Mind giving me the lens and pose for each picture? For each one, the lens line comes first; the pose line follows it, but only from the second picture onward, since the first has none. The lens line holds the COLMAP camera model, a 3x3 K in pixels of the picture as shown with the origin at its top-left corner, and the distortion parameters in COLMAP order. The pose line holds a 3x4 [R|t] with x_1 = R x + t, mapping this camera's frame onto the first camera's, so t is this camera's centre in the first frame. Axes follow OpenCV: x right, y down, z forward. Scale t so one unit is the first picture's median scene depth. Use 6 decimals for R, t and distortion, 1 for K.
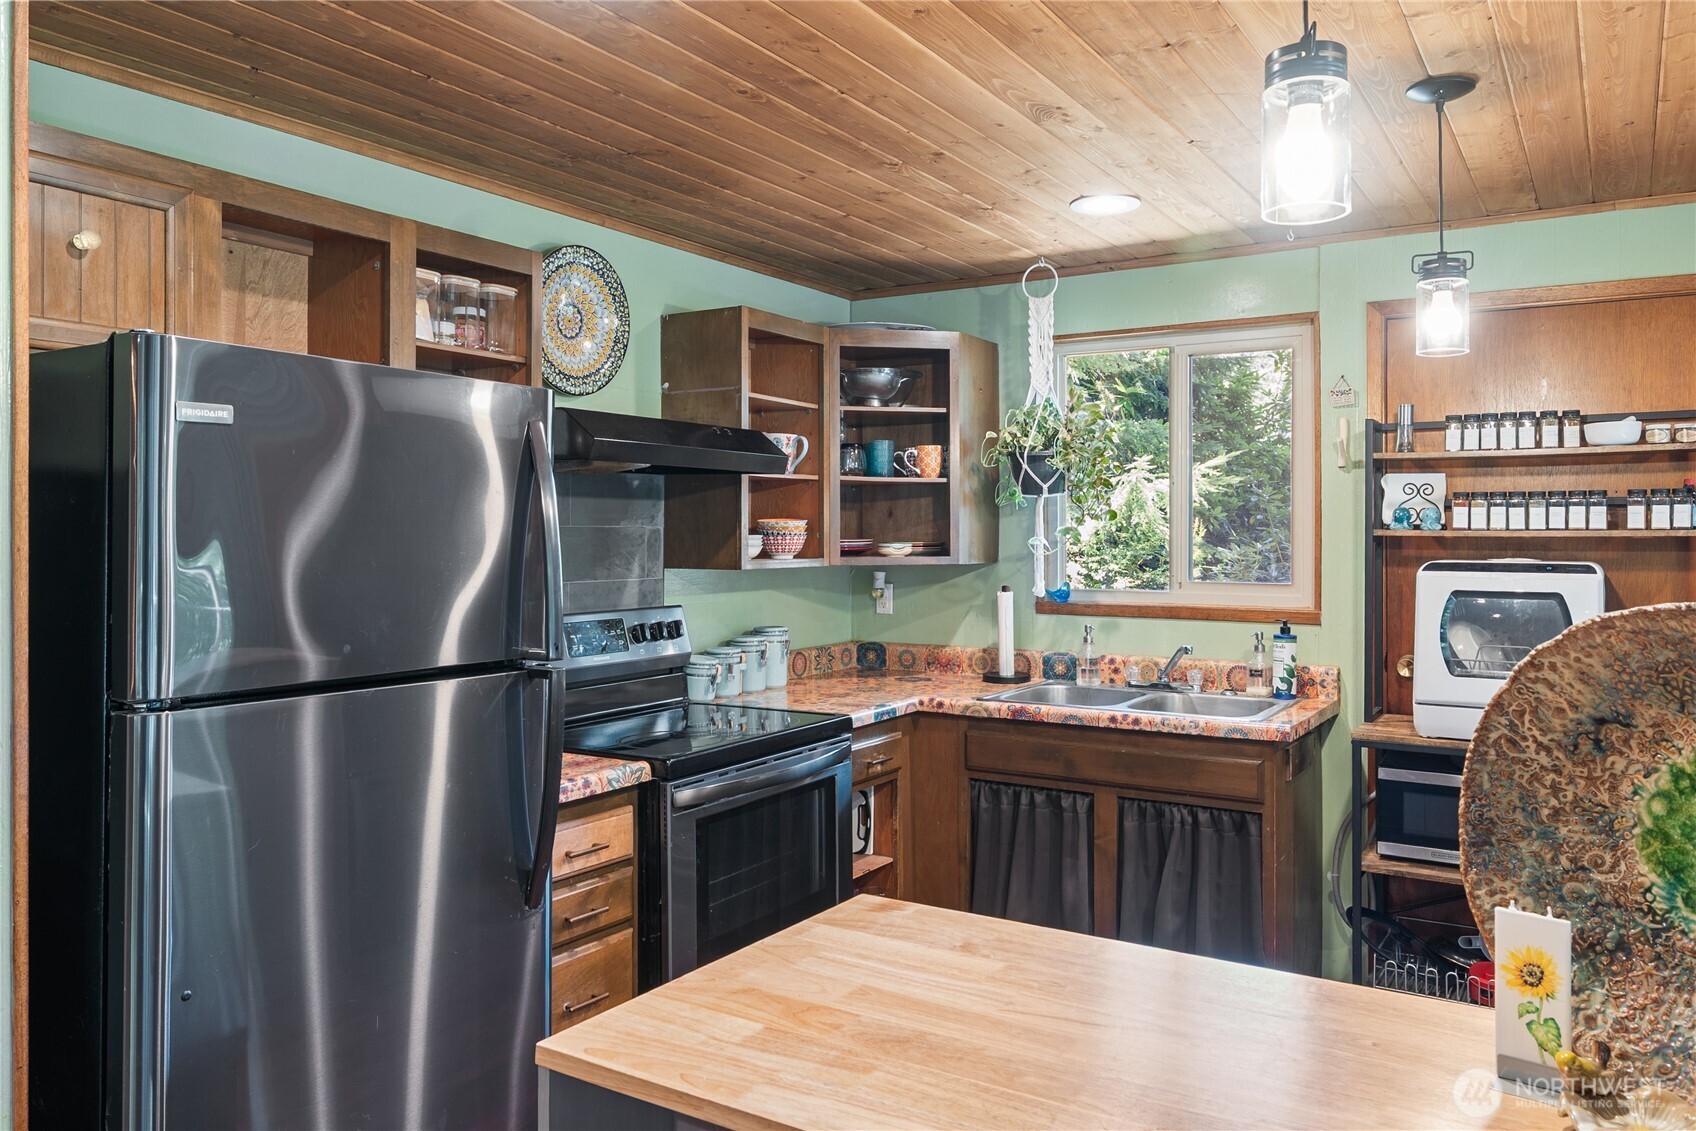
lens RADIAL K [[1203.1, 0, 855.1], [0, 1203.1, 532.4], [0, 0, 1]] dist [0.001385, -0.002569]
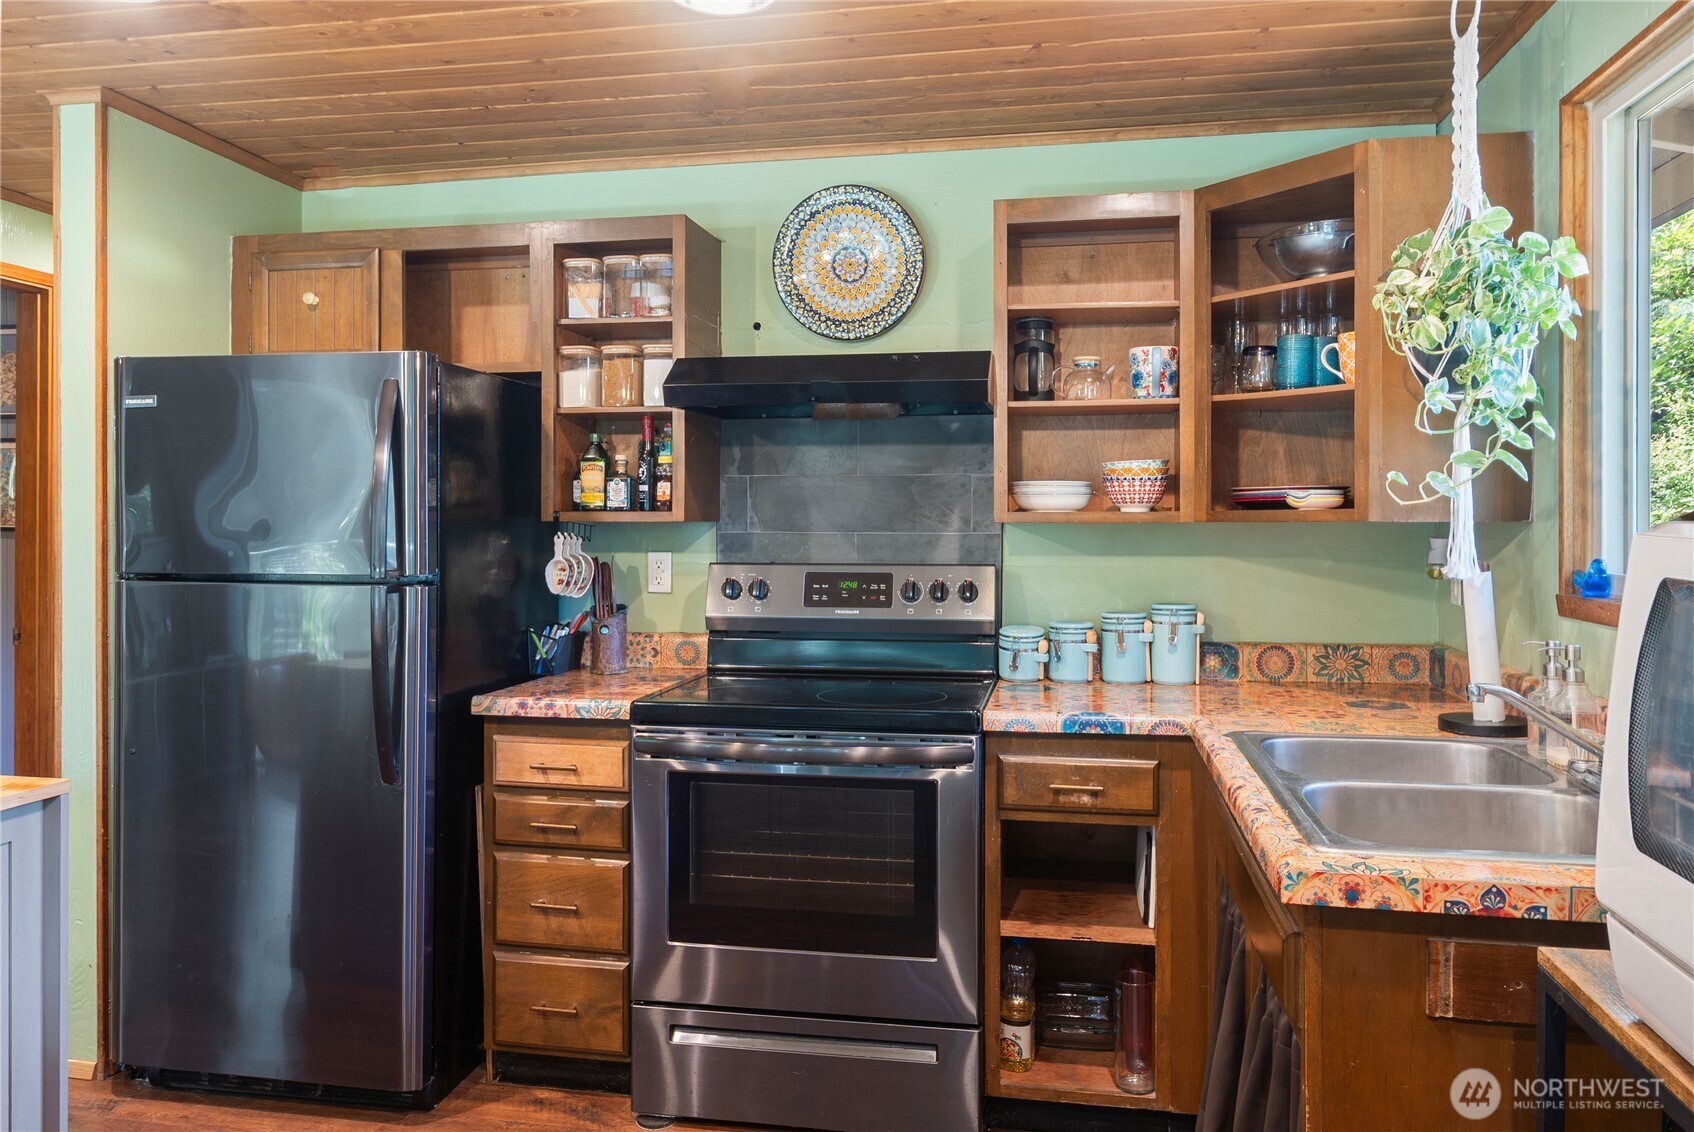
lens RADIAL K [[1201.6, 0, 854.1], [0, 1201.6, 532.9], [0, 0, 1]] dist [0.001385, -0.002569]
pose [[0.371287, 0.009529, -0.928469, 0.630363], [0.000798, 0.999944, 0.010582, 0.029444], [0.928518, -0.004670, 0.371259, 0.605299]]
